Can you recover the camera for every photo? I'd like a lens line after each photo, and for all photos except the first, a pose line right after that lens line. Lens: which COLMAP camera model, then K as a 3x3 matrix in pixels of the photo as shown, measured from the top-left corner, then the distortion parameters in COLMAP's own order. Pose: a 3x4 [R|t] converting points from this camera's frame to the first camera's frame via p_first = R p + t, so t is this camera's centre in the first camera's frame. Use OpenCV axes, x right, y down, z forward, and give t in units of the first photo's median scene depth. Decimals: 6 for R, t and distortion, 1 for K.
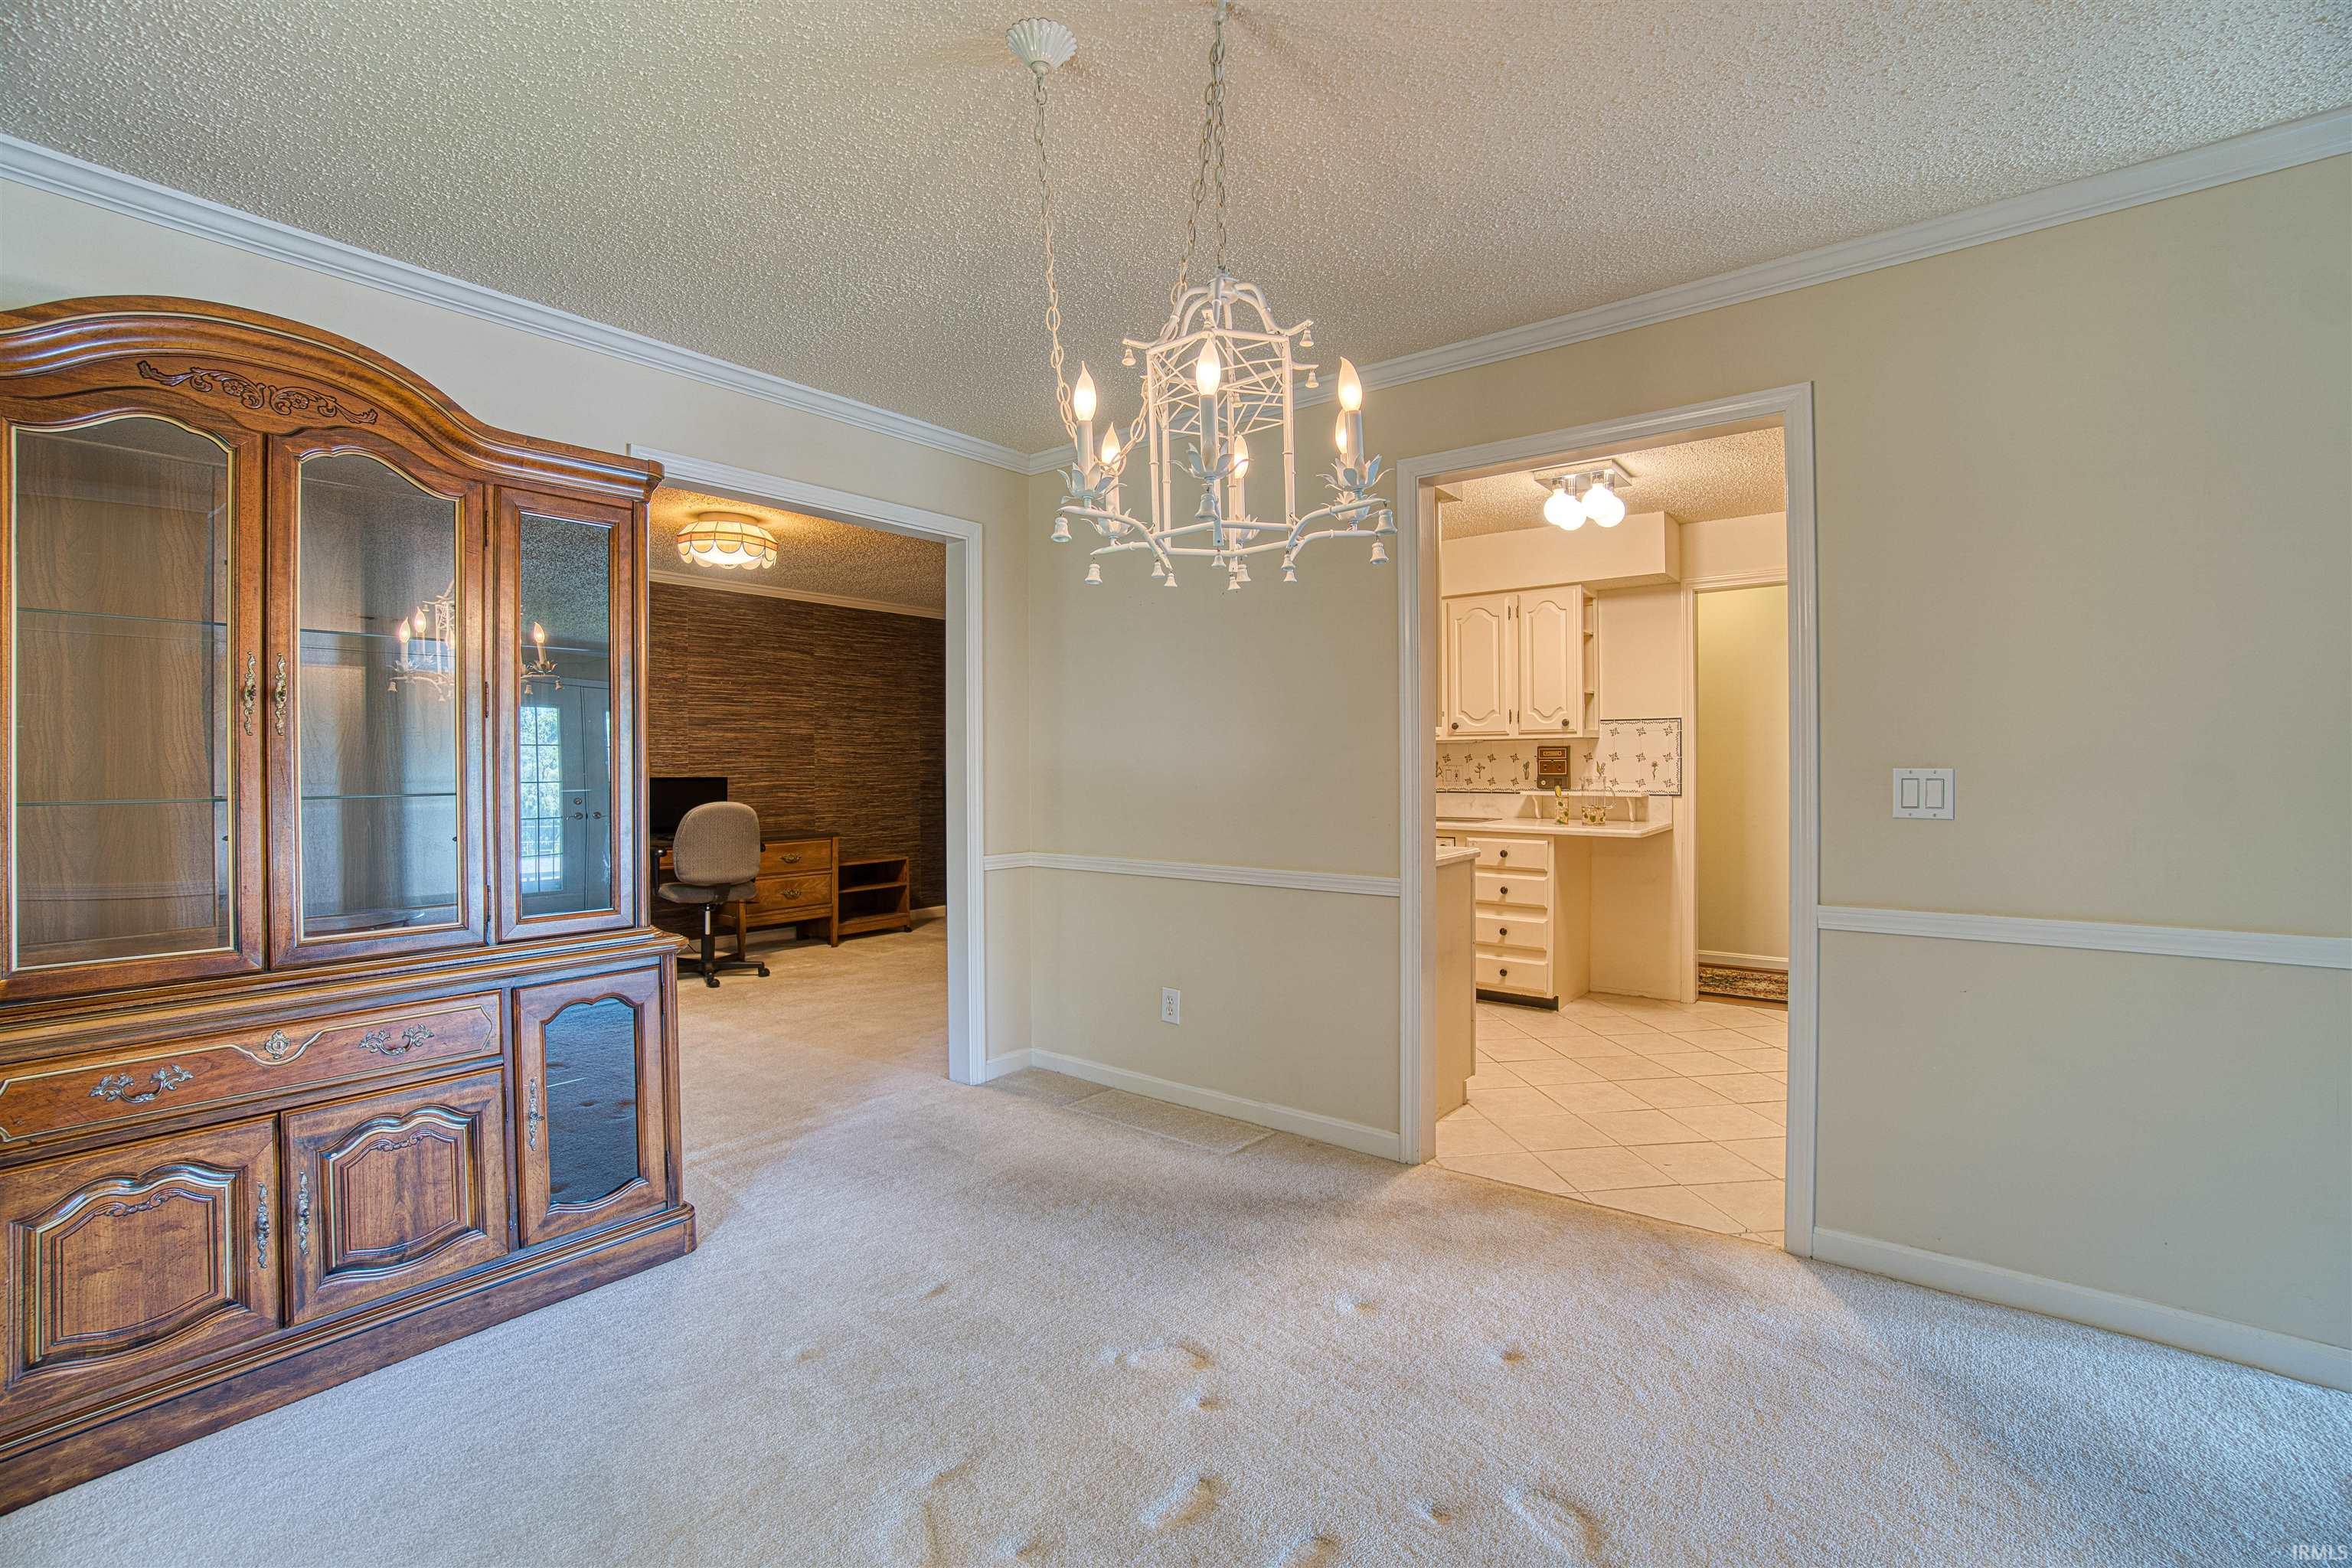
lens RADIAL K [[1030.2, 0, 1178.3], [0, 1030.2, 773.9], [0, 0, 1]] dist [-0.060327, 0.020974]
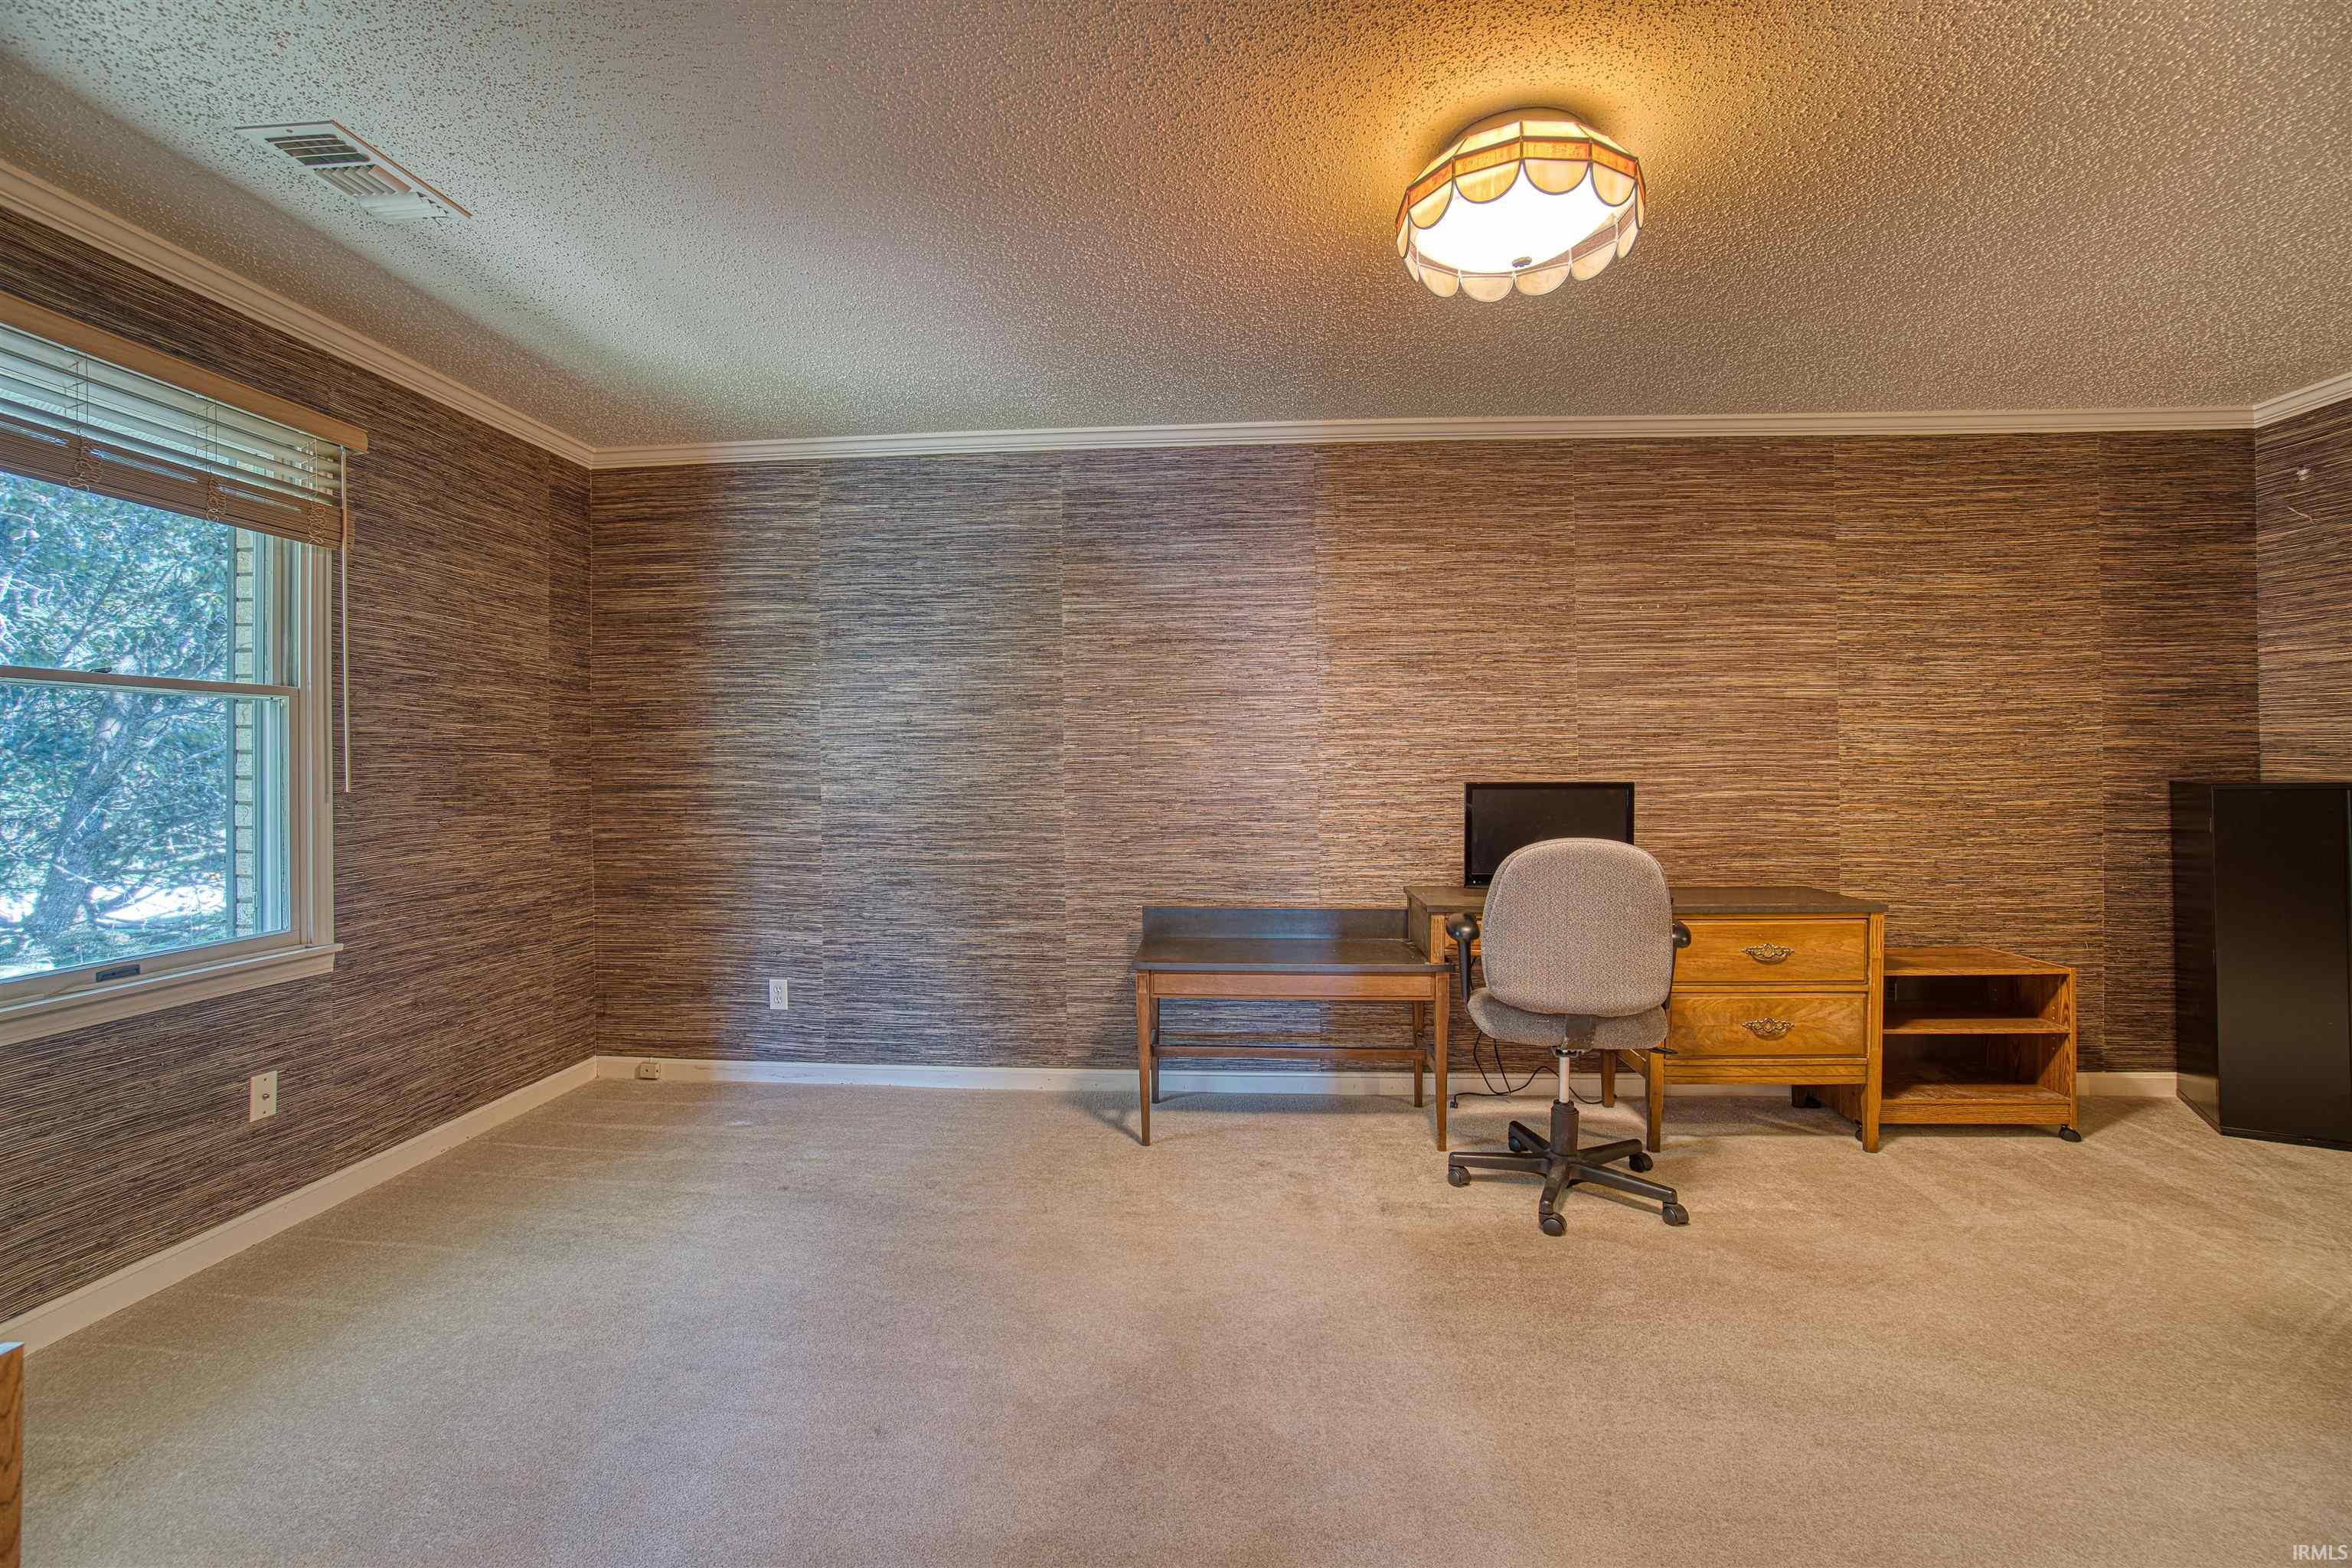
lens RADIAL K [[1030.2, 0, 1162.2], [0, 1030.2, 752.9], [0, 0, 1]] dist [-0.060327, 0.020974]
pose [[0.548447, -0.003380, -0.836178, -0.161951], [-0.003751, 0.999972, -0.006503, -0.008847], [0.836177, 0.006703, 0.548419, 0.585283]]
